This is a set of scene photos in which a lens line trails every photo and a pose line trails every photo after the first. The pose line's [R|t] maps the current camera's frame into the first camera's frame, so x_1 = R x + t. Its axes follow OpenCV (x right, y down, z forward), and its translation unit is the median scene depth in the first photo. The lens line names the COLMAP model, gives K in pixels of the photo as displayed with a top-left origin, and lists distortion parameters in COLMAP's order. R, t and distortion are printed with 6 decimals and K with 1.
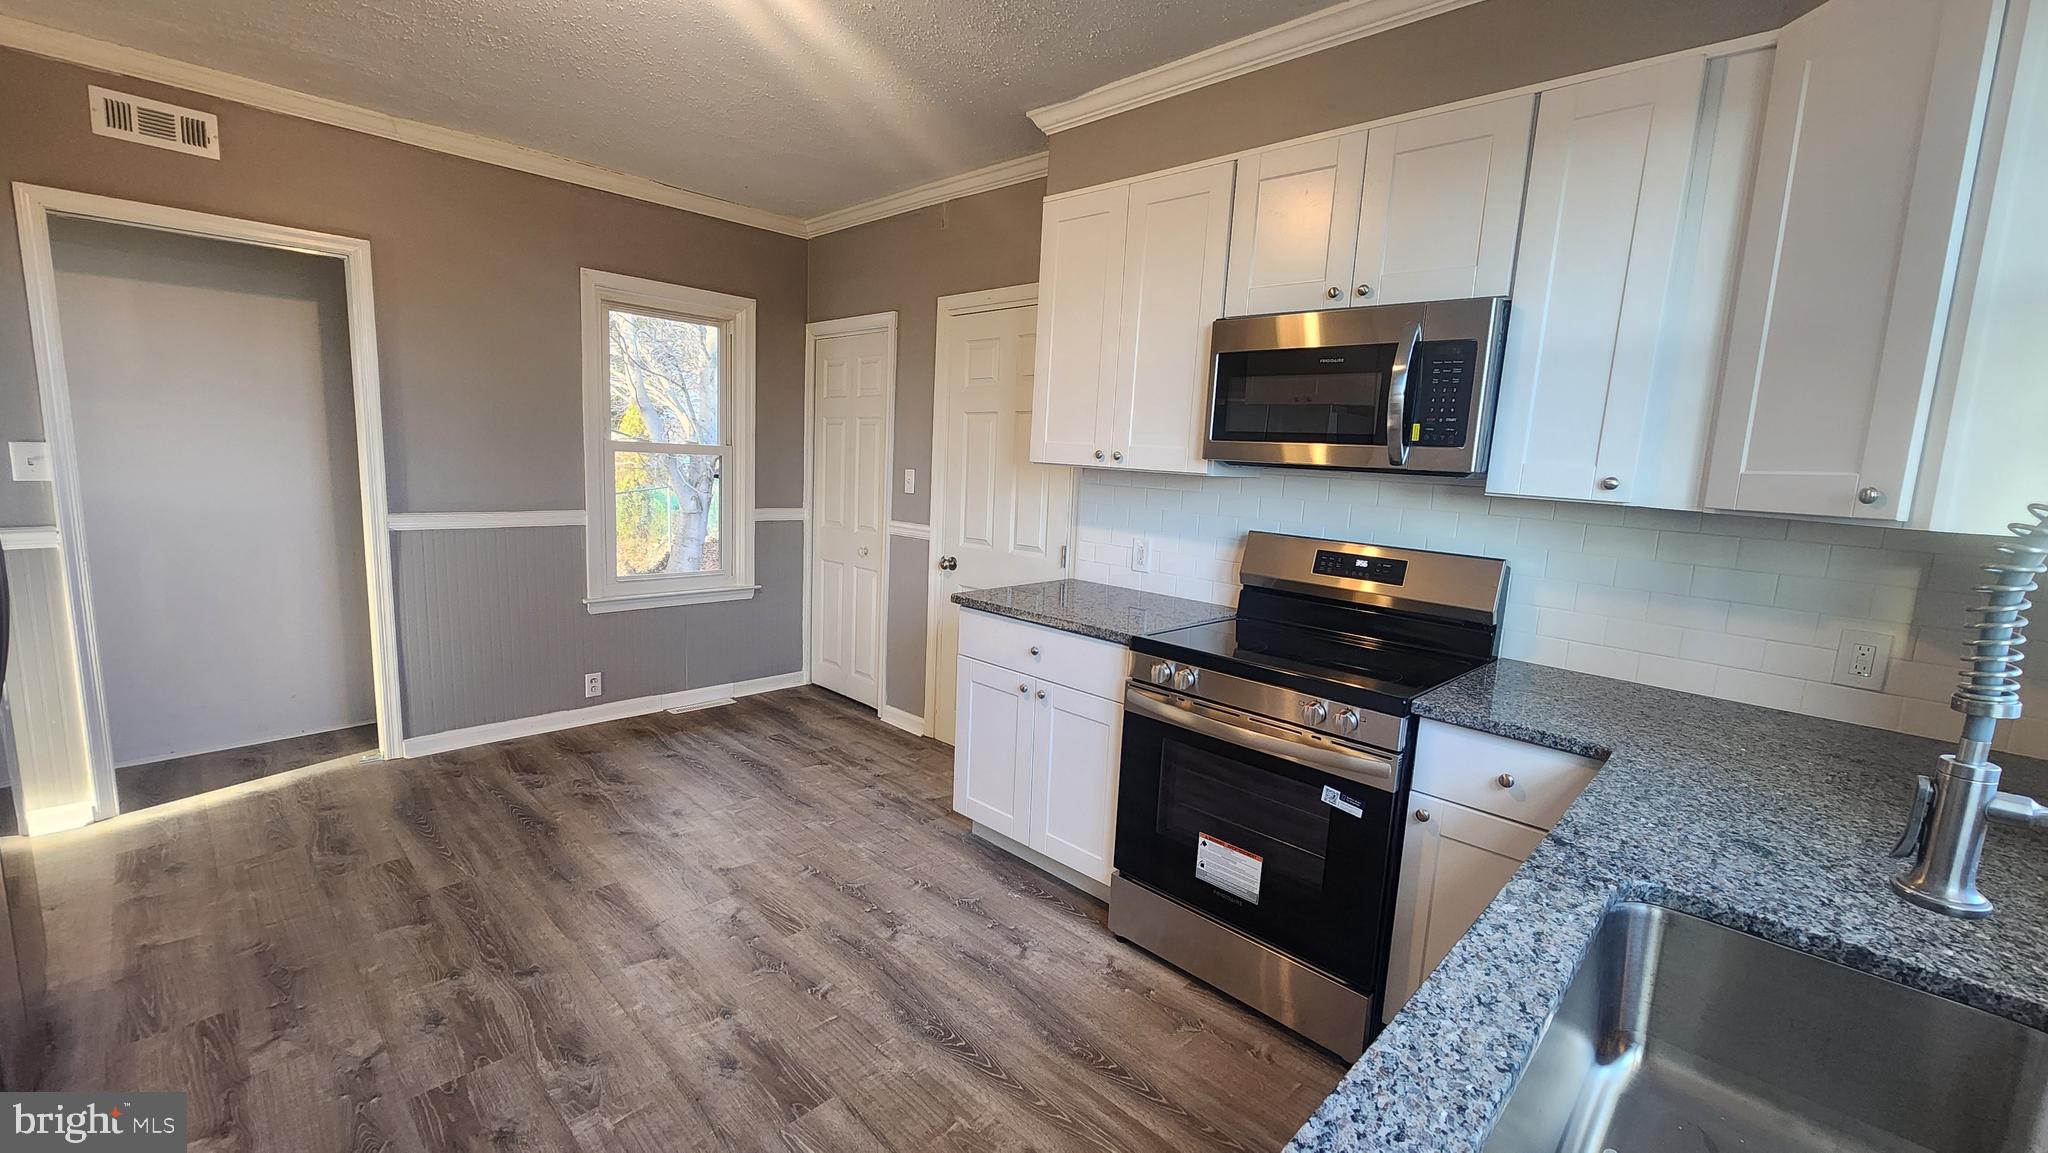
lens RADIAL K [[837.8, 0, 1025.2], [0, 837.8, 579.2], [0, 0, 1]] dist [-0.001505, 0.000555]
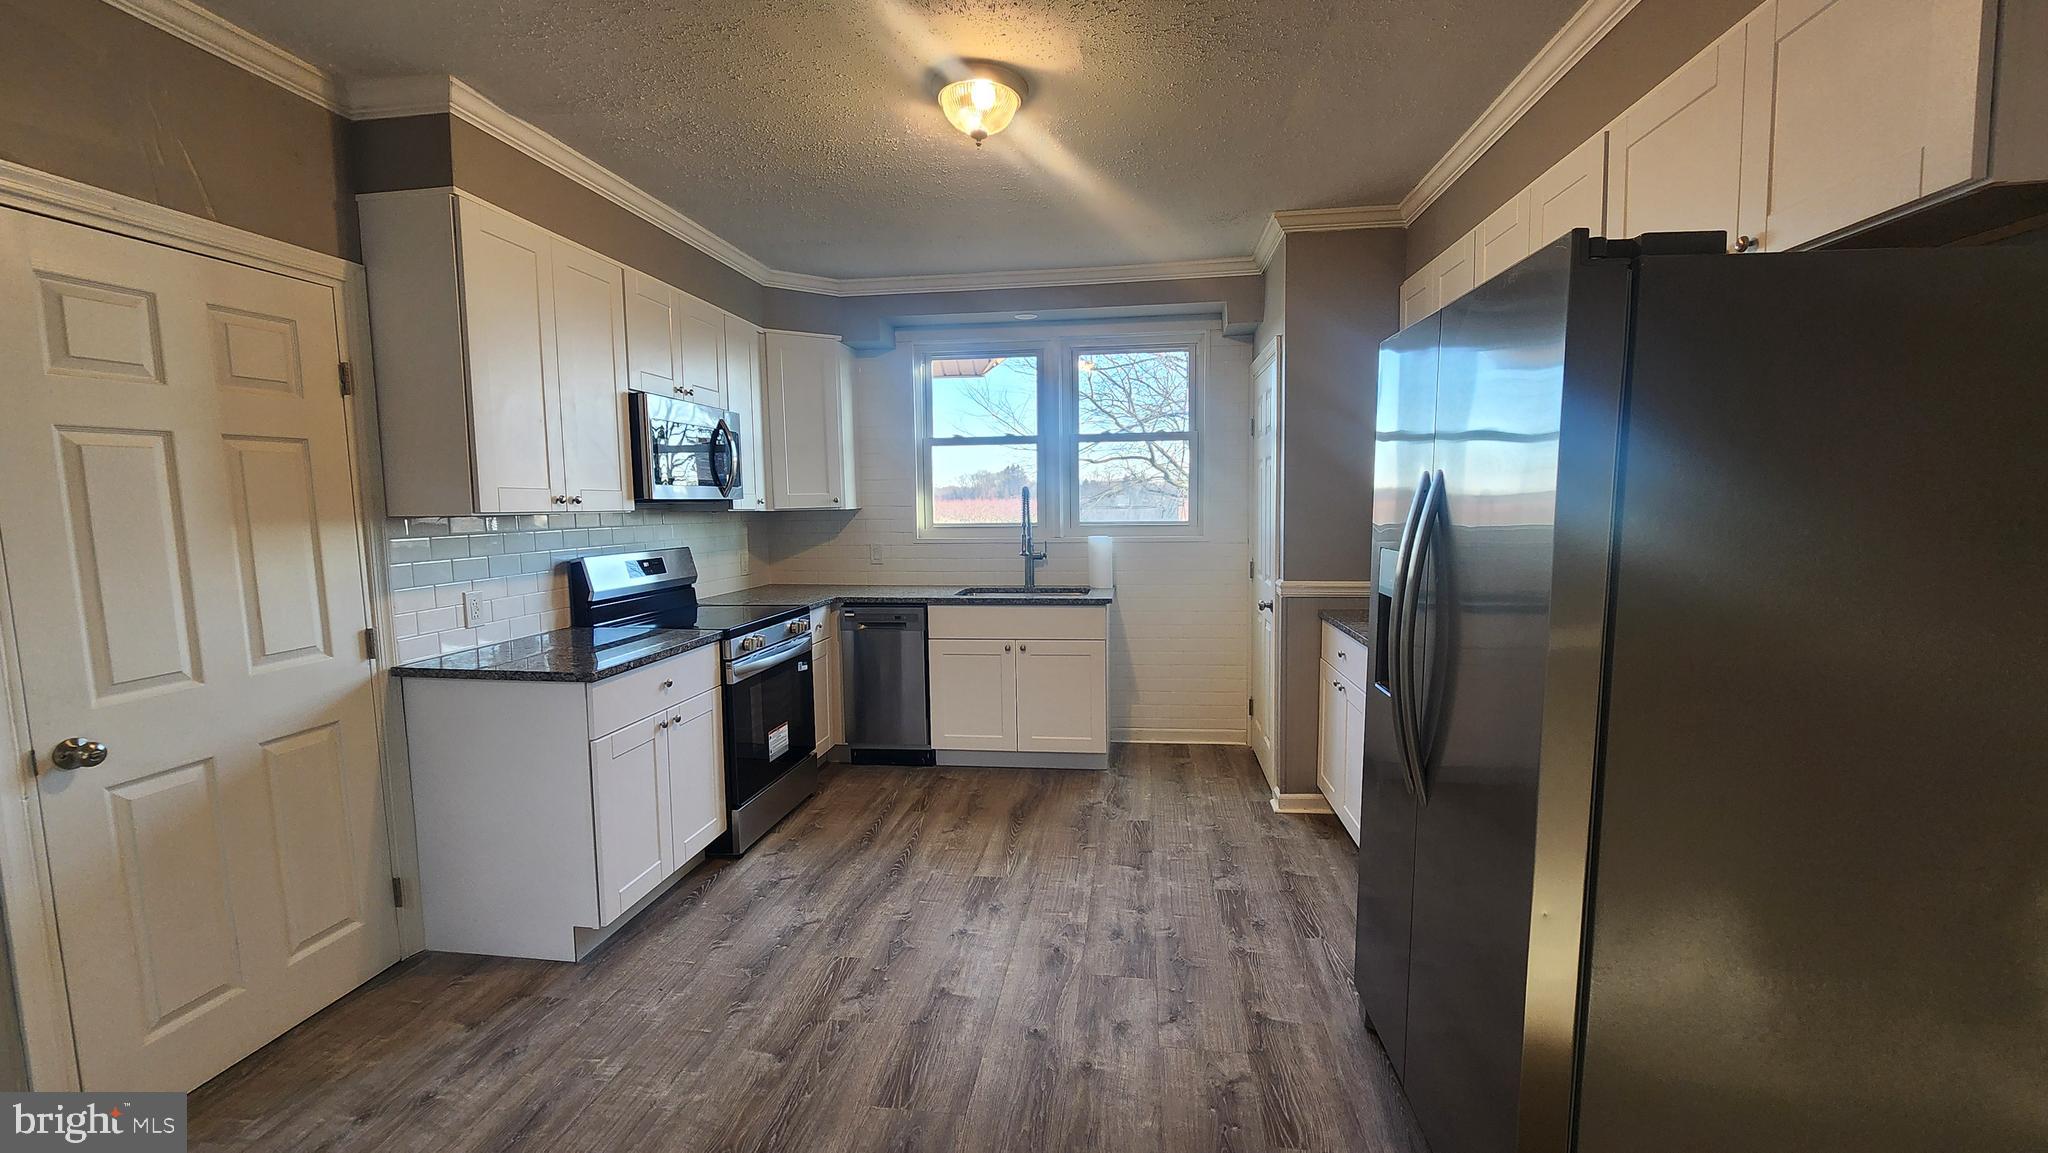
lens RADIAL K [[837.8, 0, 1020.4], [0, 837.8, 581.4], [0, 0, 1]] dist [-0.001505, 0.000555]
pose [[-0.583744, -0.118253, 0.803280, -1.255694], [0.106763, 0.969568, 0.220317, -0.261657], [-0.804888, 0.214369, -0.553354, 1.380725]]
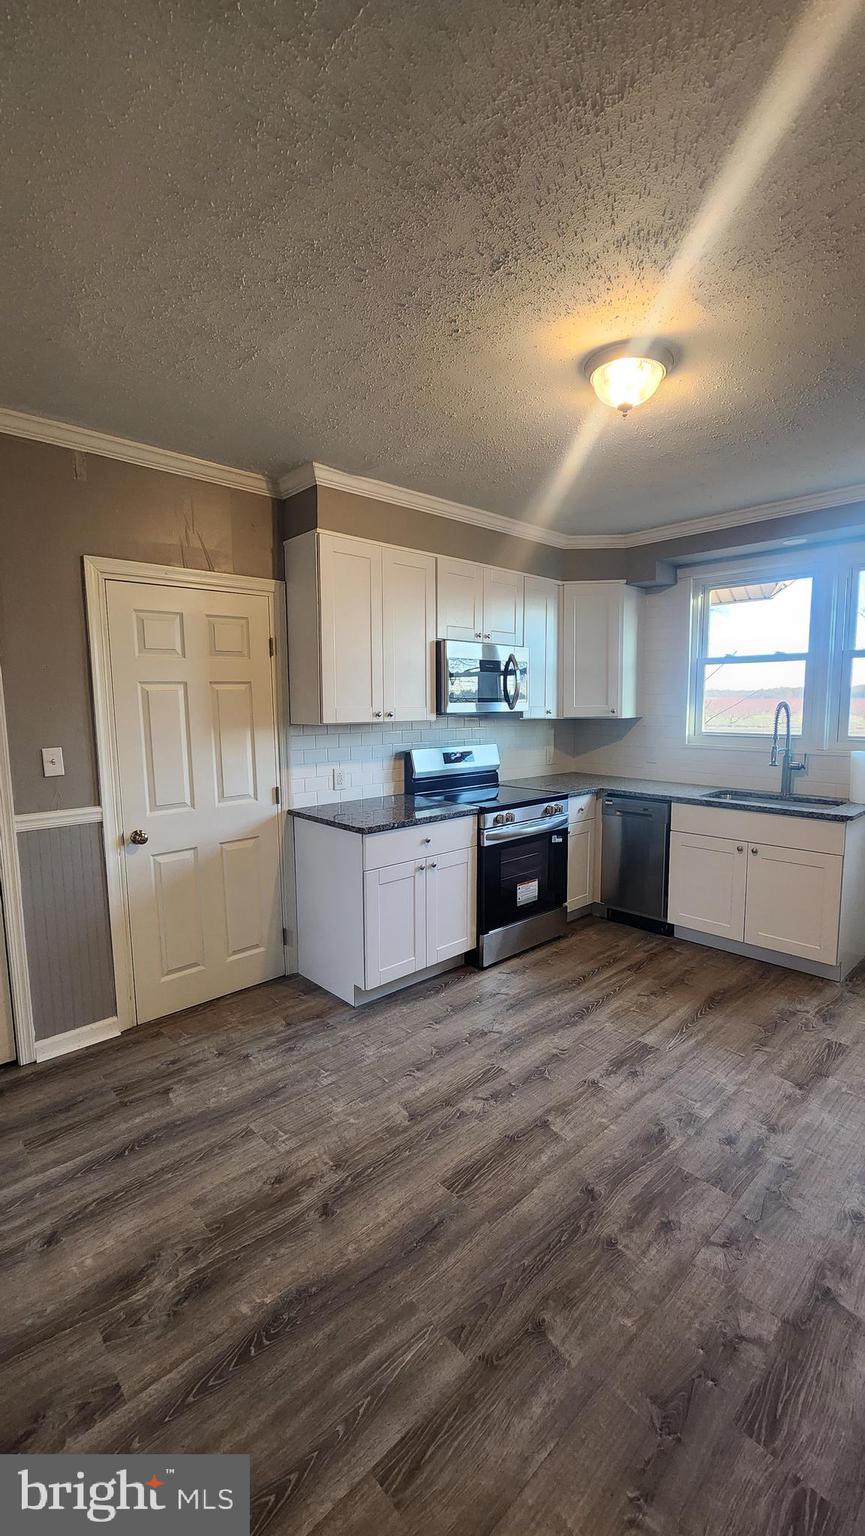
lens RADIAL K [[628.3, 0, 431.0], [0, 628.3, 771.3], [0, 0, 1]] dist [-0.001505, 0.000555]
pose [[0.057275, -0.159583, 0.985522, -1.300317], [0.158499, 0.976076, 0.148842, -0.248599], [-0.985697, 0.147679, 0.081199, 1.008832]]
